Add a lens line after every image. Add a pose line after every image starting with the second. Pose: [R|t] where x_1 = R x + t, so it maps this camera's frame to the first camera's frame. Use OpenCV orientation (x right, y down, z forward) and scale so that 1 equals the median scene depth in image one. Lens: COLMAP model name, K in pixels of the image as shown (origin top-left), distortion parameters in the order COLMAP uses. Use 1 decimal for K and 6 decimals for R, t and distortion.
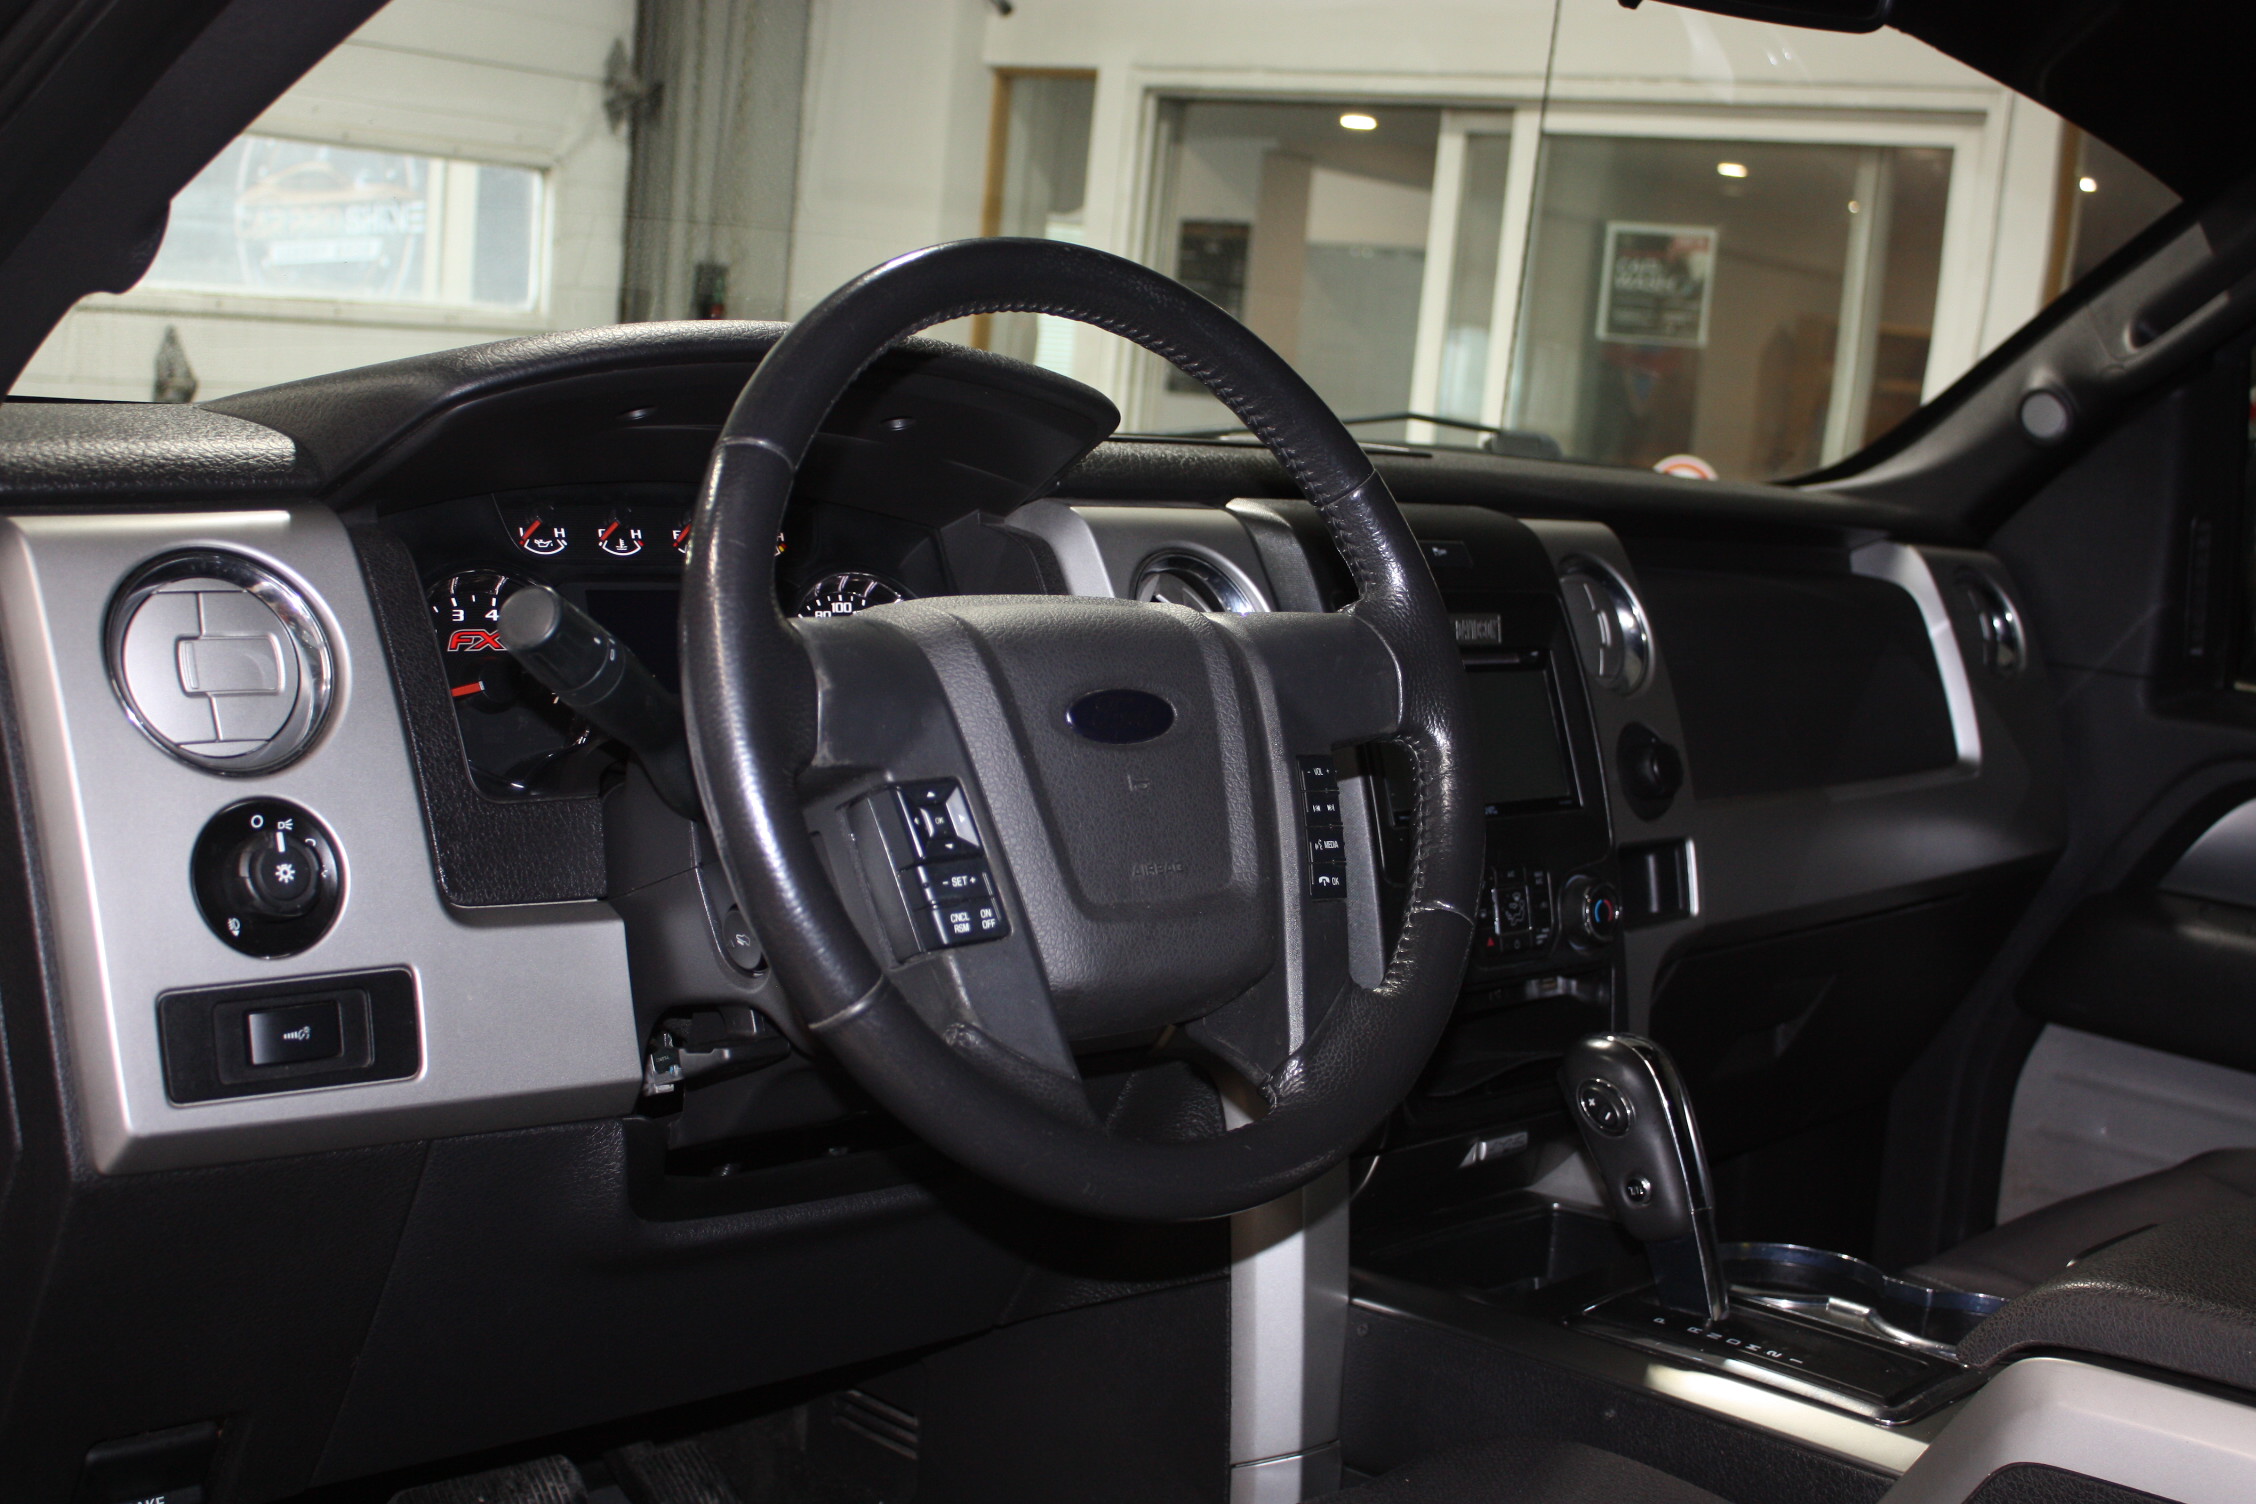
lens RADIAL K [[2553.9, 0, 1128.0], [0, 2553.9, 752.0], [0, 0, 1]] dist [-0.091425, 0.015593]
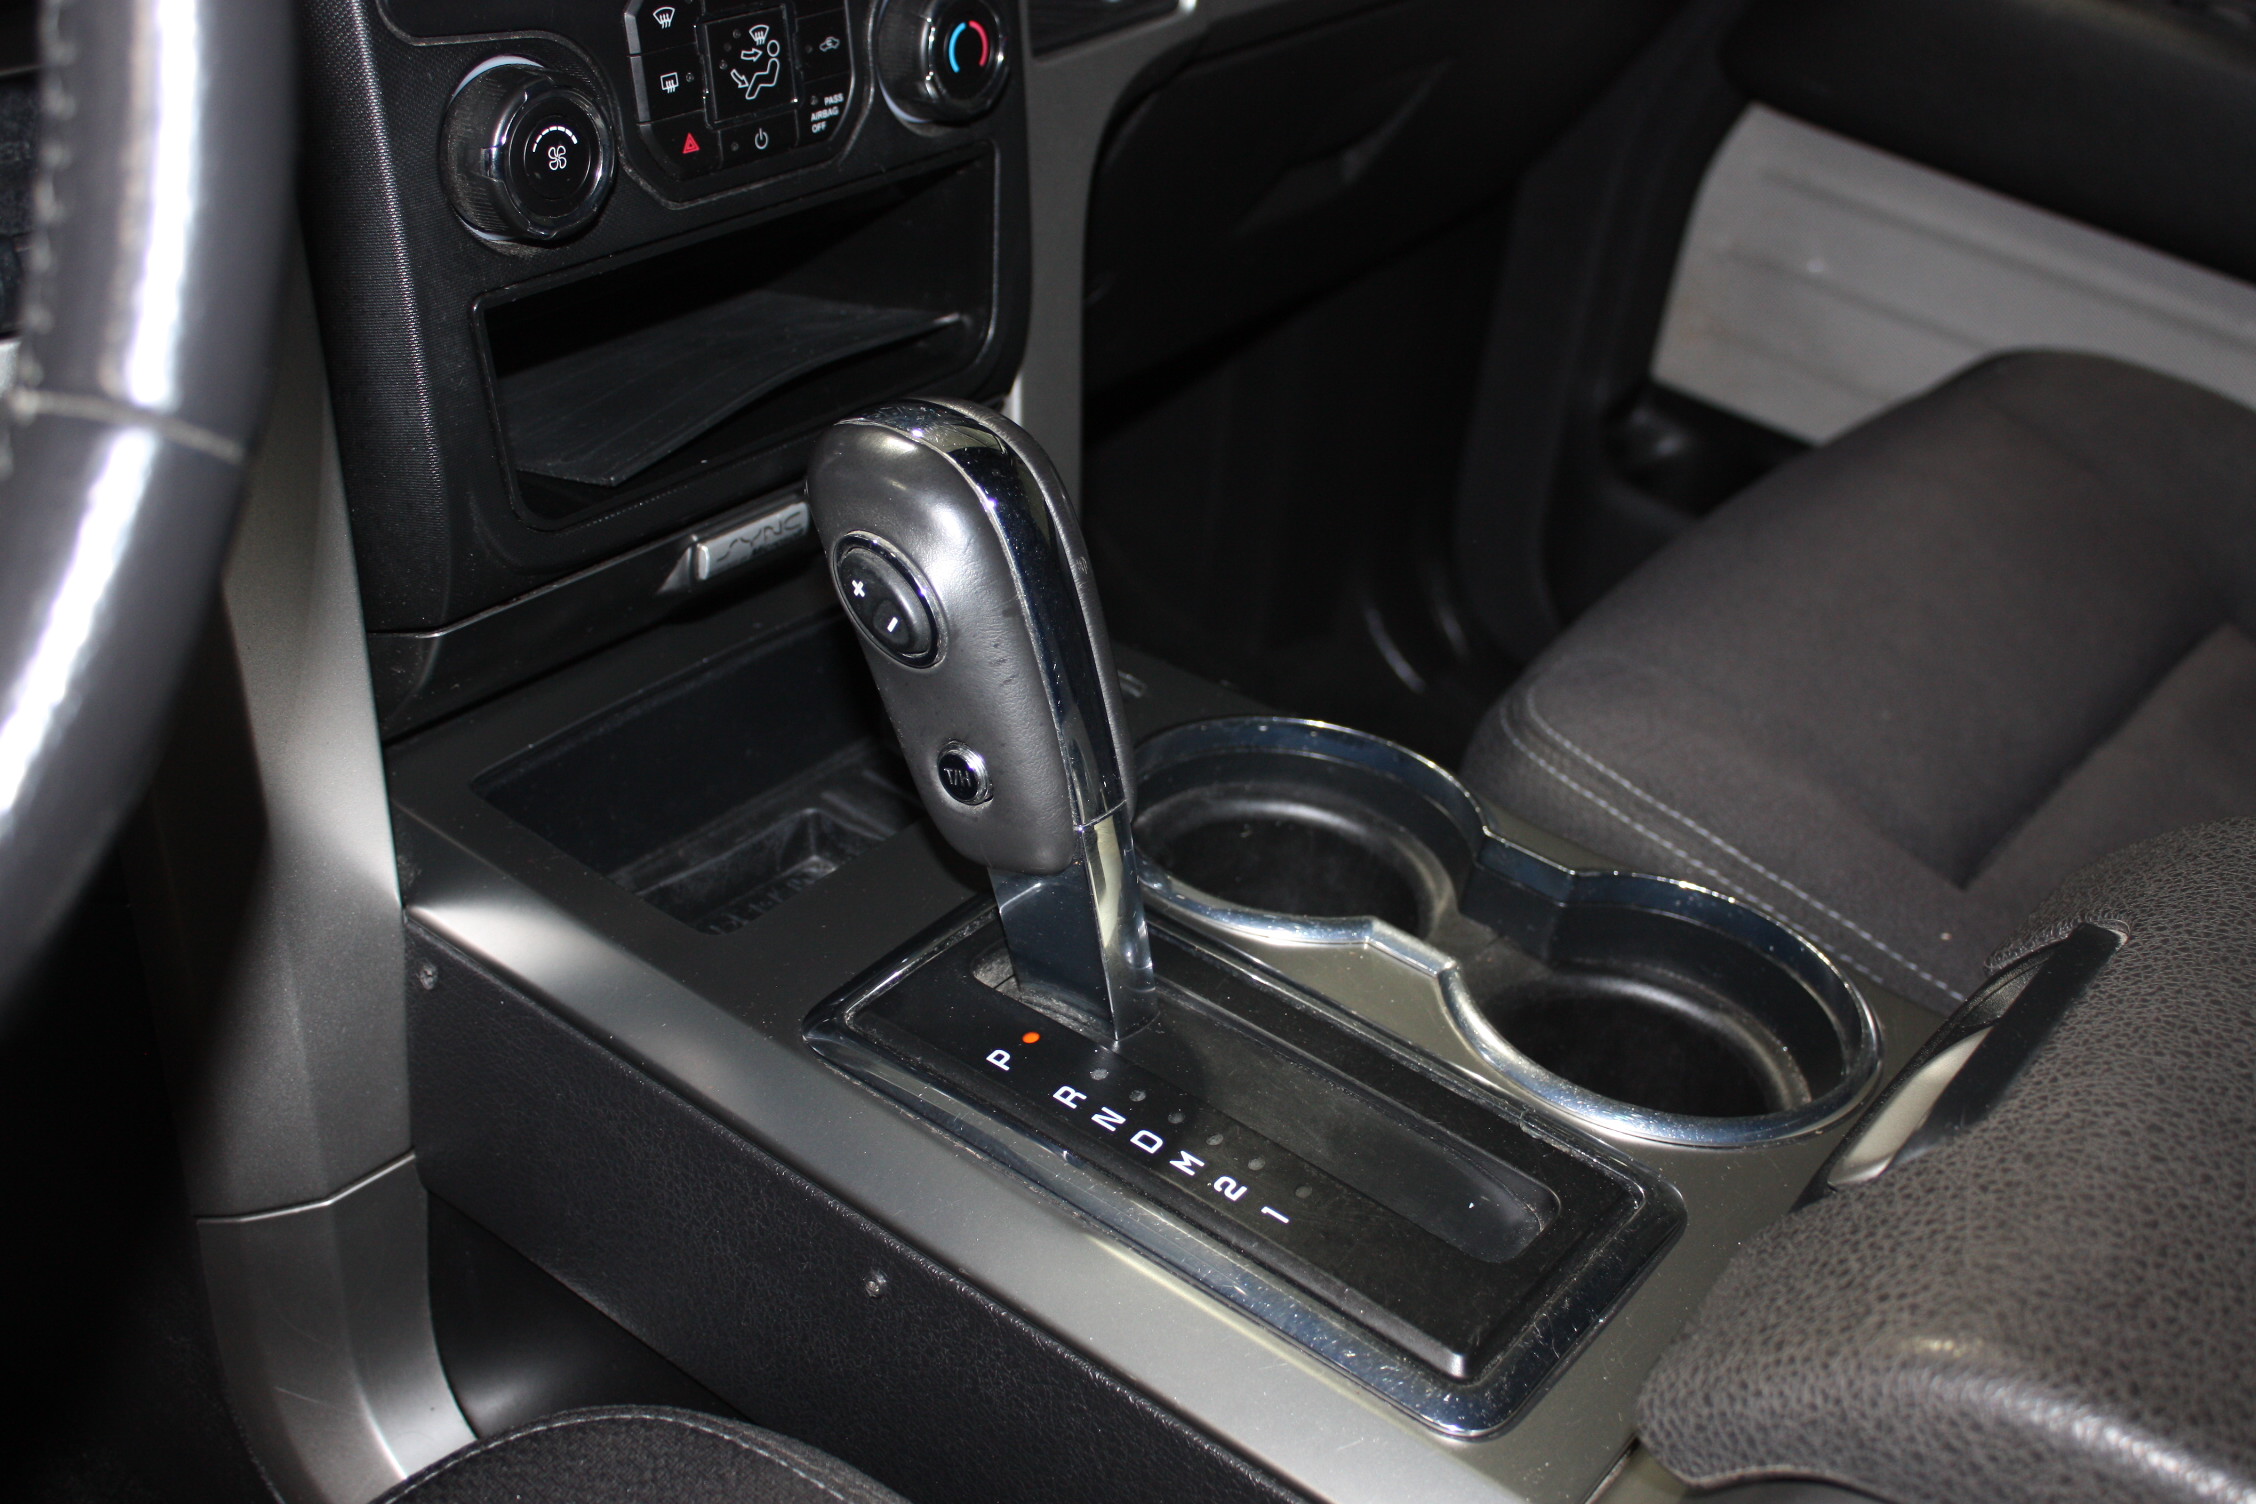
lens RADIAL K [[2553.9, 0, 1128.0], [0, 2553.9, 752.0], [0, 0, 1]] dist [-0.091425, 0.015593]
pose [[0.989213, -0.032285, 0.142883, 0.148328], [-0.032618, 0.902375, 0.429715, -0.023066], [-0.142808, -0.429740, 0.891588, 0.533524]]
